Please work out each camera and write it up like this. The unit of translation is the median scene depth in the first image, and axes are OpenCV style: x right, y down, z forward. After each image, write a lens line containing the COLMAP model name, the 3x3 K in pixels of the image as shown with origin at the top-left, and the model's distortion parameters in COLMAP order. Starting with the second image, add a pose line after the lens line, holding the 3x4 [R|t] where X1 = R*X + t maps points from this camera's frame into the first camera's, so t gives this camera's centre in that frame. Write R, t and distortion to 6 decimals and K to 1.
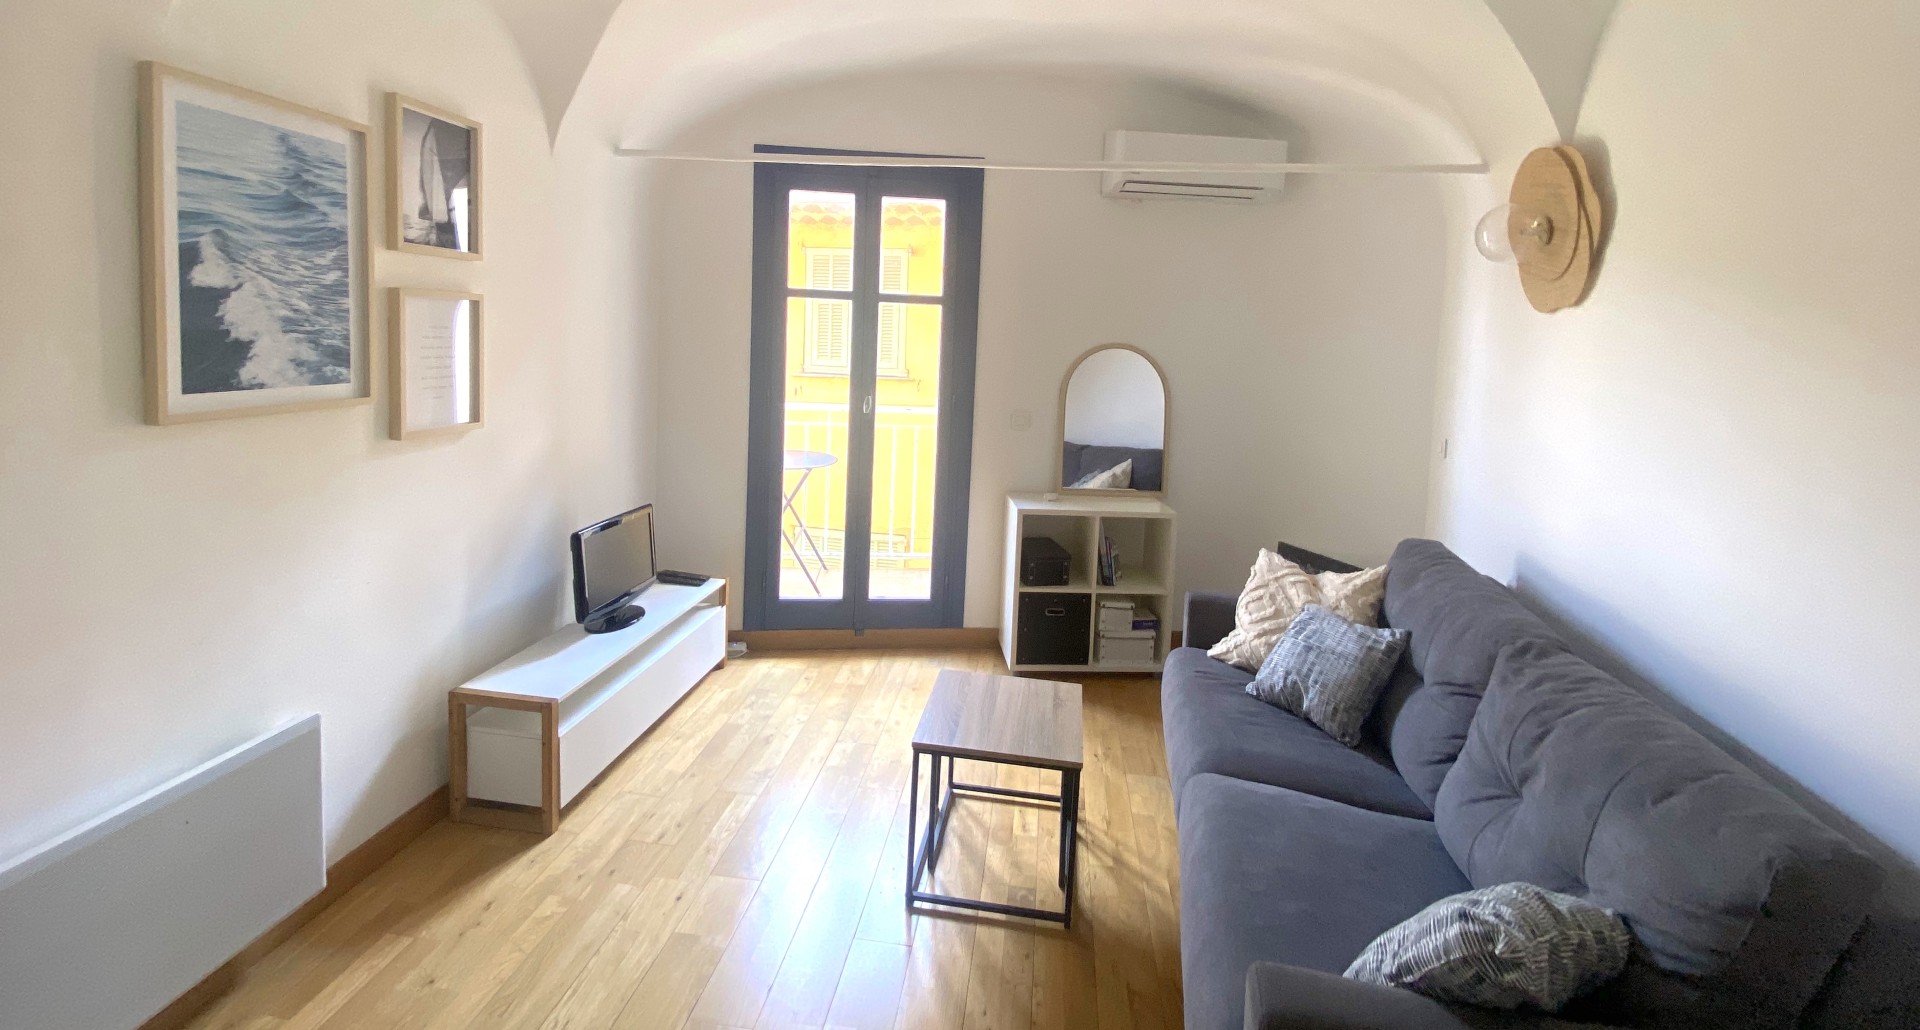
lens RADIAL K [[792.0, 0, 957.6], [0, 792.0, 390.1], [0, 0, 1]] dist [-0.000713, -0.000742]
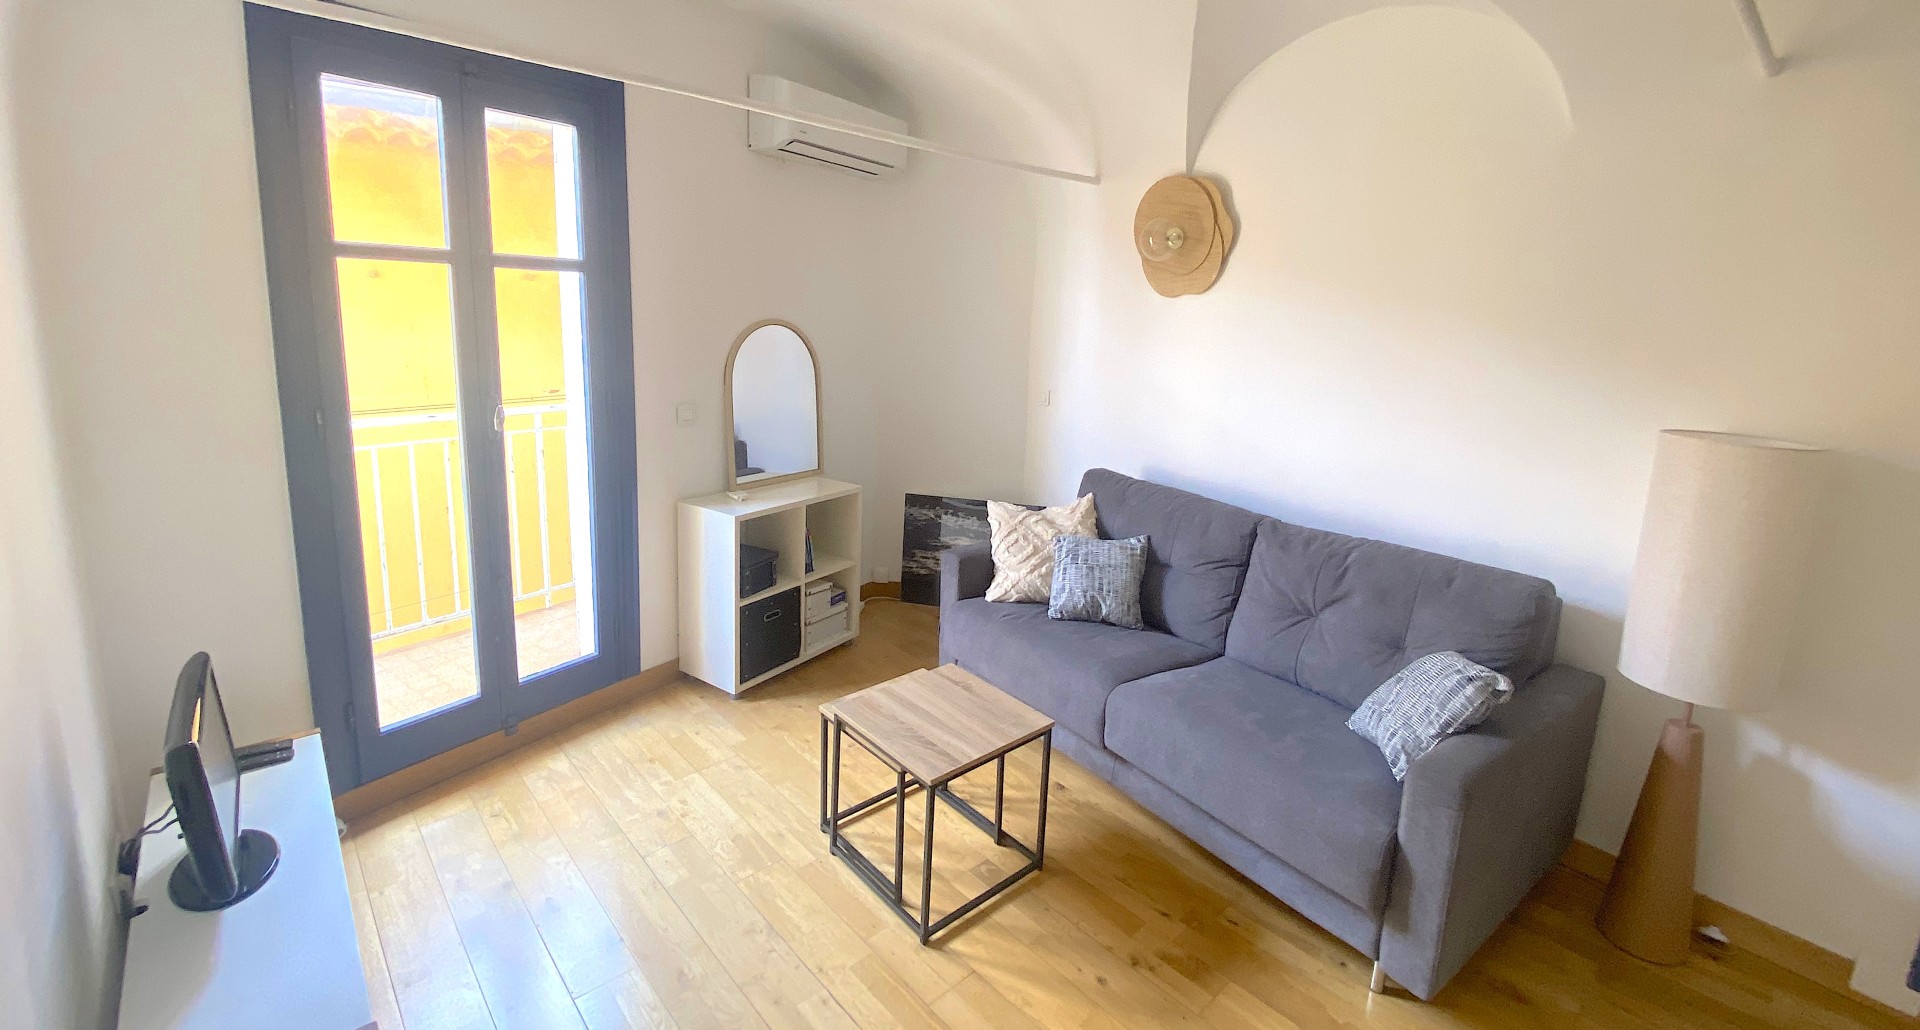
lens RADIAL K [[785.5, 0, 971.3], [0, 785.5, 442.8], [0, 0, 1]] dist [0.045421, -0.000240]
pose [[0.632988, -0.150709, 0.759350, -0.405580], [0.051378, 0.986883, 0.153040, -0.049510], [-0.772455, -0.057859, 0.632428, 0.246114]]
